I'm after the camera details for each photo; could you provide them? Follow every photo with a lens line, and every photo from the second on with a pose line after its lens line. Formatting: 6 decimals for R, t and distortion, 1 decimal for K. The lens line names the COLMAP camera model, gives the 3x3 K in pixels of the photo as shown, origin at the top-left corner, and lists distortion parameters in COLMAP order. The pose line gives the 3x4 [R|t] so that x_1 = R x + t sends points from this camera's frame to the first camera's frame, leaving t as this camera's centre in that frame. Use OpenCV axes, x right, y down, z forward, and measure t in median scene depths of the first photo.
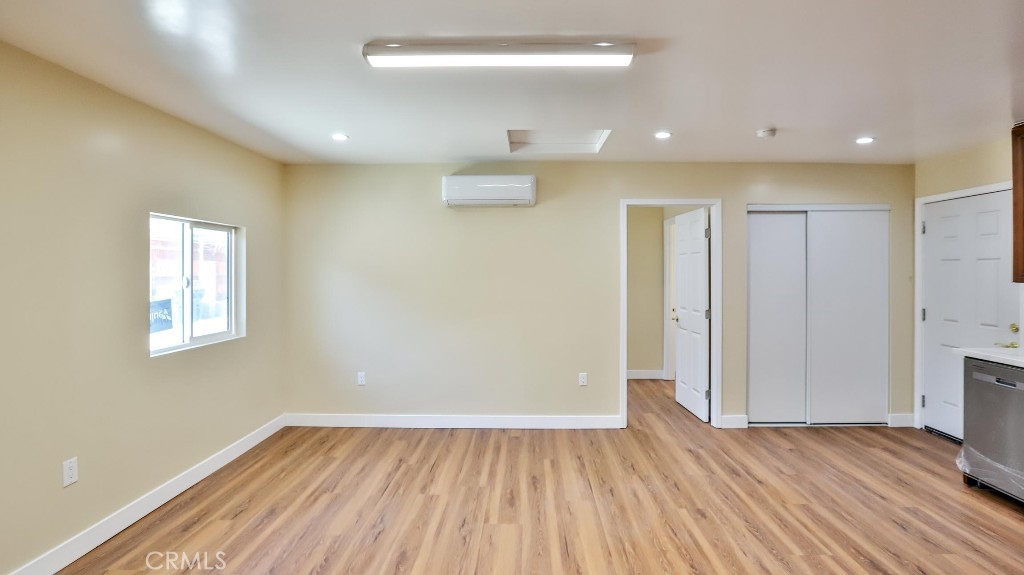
lens RADIAL K [[505.0, 0, 516.7], [0, 505.0, 279.7], [0, 0, 1]] dist [-0.051331, 0.021735]
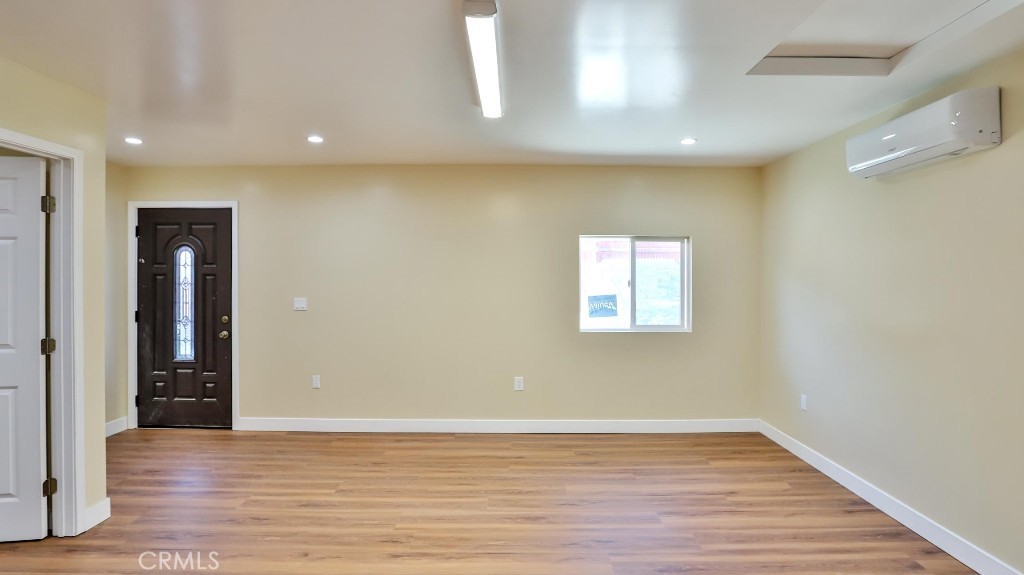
lens RADIAL K [[505.0, 0, 516.7], [0, 505.0, 279.7], [0, 0, 1]] dist [-0.051331, 0.021735]
pose [[0.023572, 0.006953, -0.999698, 0.622494], [-0.017887, 0.999819, 0.006532, -0.006506], [0.999562, 0.017727, 0.023692, 0.606377]]
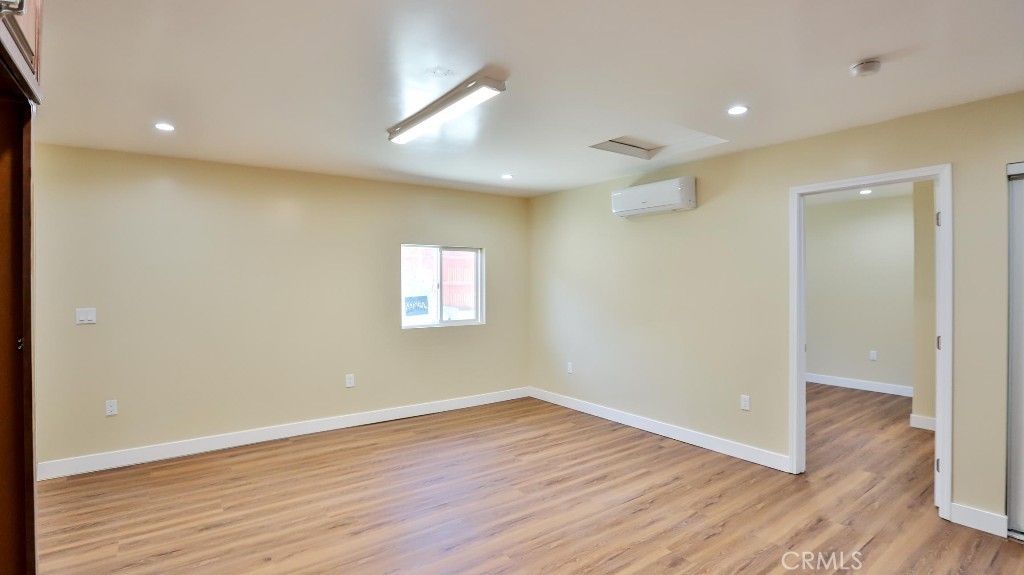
lens RADIAL K [[496.1, 0, 515.6], [0, 496.1, 283.7], [0, 0, 1]] dist [-0.035182, 0.019054]
pose [[0.611038, 0.004618, -0.791588, 0.674144], [-0.010951, 0.999937, -0.002619, 0.000393], [0.791526, 0.010269, 0.611049, 0.208640]]
